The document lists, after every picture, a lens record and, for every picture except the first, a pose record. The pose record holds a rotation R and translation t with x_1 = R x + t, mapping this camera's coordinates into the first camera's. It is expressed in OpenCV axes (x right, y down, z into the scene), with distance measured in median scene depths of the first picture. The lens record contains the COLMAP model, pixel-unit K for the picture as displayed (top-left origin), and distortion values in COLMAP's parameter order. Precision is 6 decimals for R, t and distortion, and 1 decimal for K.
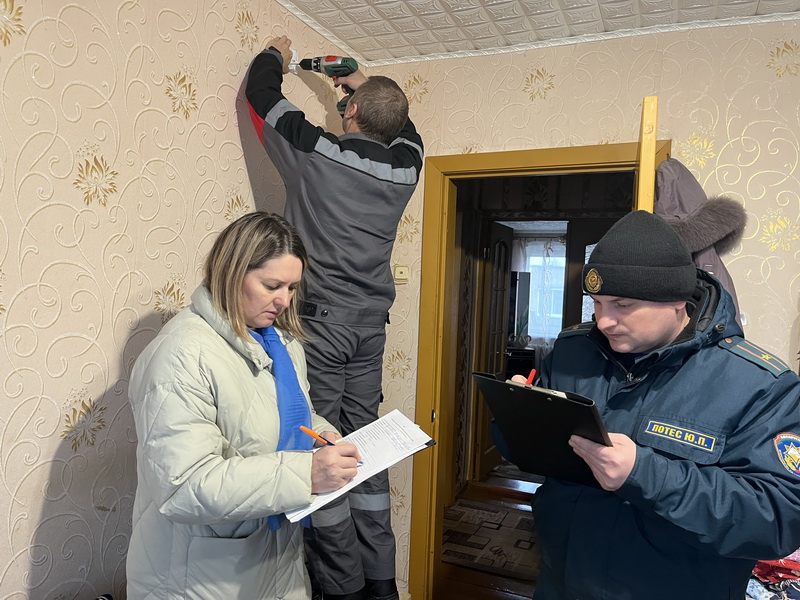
lens RADIAL K [[606.9, 0, 398.0], [0, 606.9, 293.5], [0, 0, 1]] dist [0.031397, -0.004766]
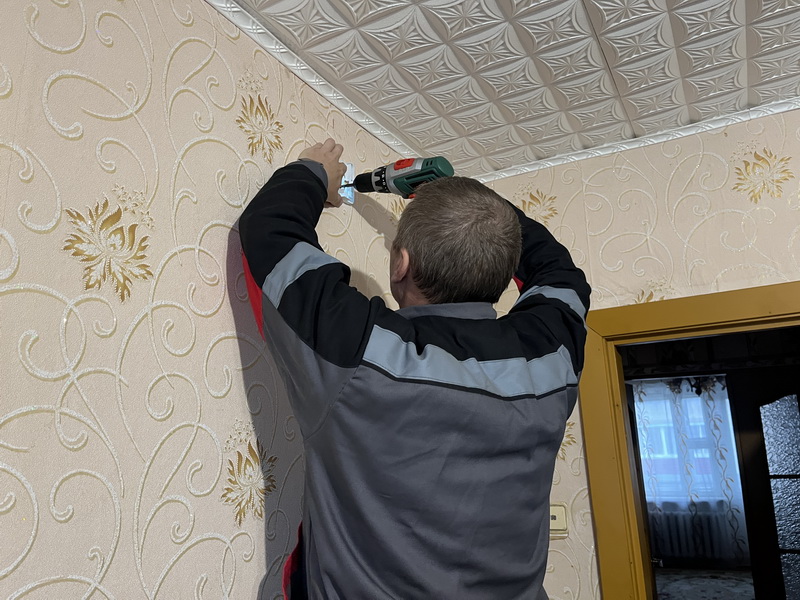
lens RADIAL K [[606.9, 0, 399.0], [0, 606.9, 301.1], [0, 0, 1]] dist [0.031397, -0.004766]
pose [[0.992623, -0.102096, -0.065397, -0.099299], [0.084615, 0.969637, -0.229445, -0.139529], [0.086837, 0.222219, 0.971122, 0.490577]]
